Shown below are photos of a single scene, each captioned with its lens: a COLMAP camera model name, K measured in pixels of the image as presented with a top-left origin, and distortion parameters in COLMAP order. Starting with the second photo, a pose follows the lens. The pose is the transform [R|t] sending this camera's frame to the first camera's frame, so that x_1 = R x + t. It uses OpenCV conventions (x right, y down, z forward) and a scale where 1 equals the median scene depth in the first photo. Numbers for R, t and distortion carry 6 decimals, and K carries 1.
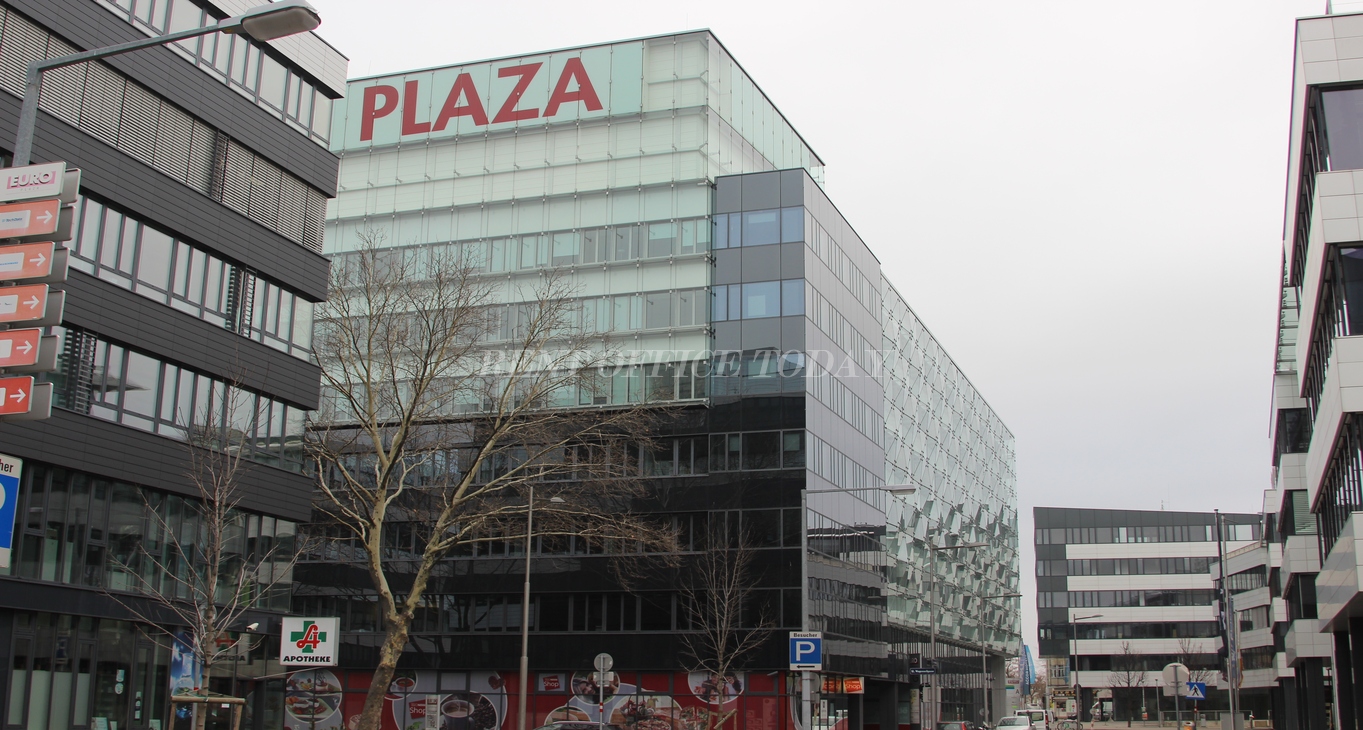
lens RADIAL K [[1409.6, 0, 681.5], [0, 1409.6, 365.0], [0, 0, 1]] dist [0.080652, 0.005256]
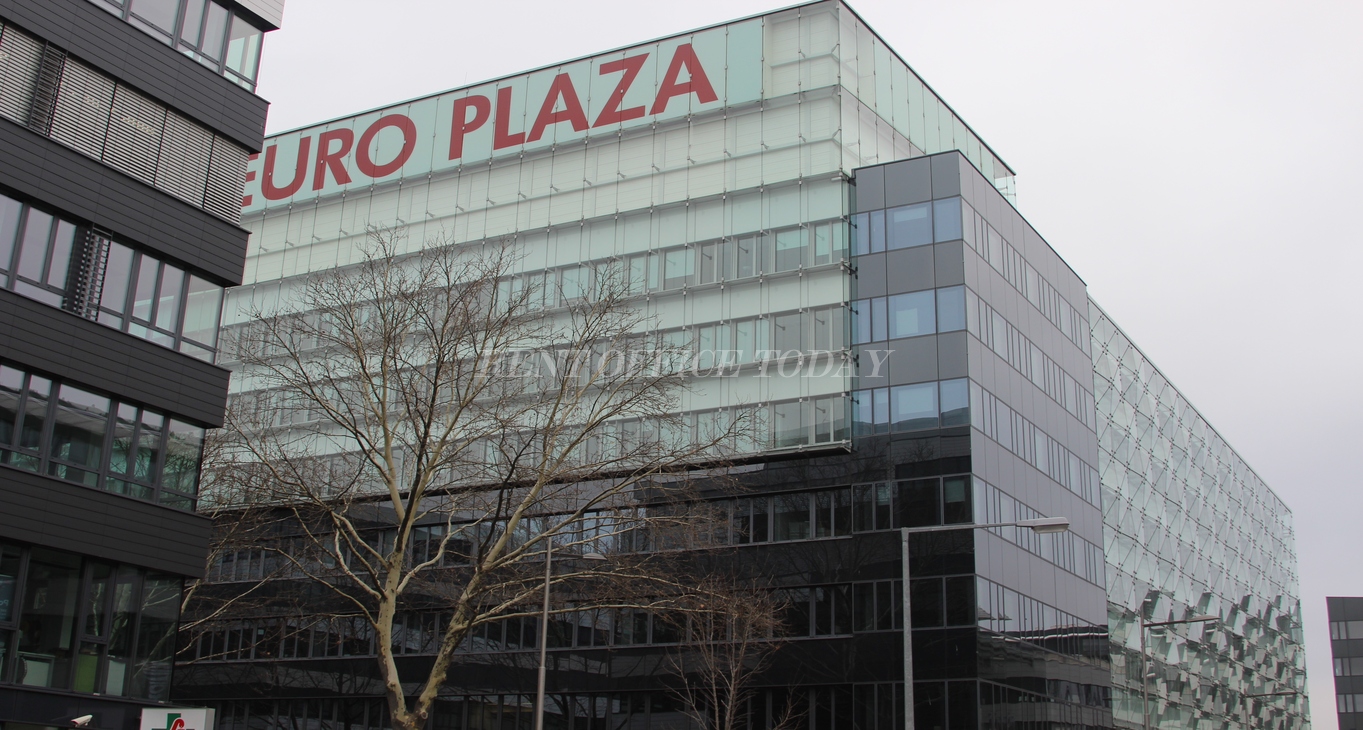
lens RADIAL K [[1492.3, 0, 737.7], [0, 1492.3, 318.0], [0, 0, 1]] dist [-0.019349, -0.018499]
pose [[0.990853, -0.042881, -0.127955, 0.062740], [0.030527, 0.994817, -0.096992, 0.032461], [0.131451, 0.092199, 0.987026, 0.144573]]
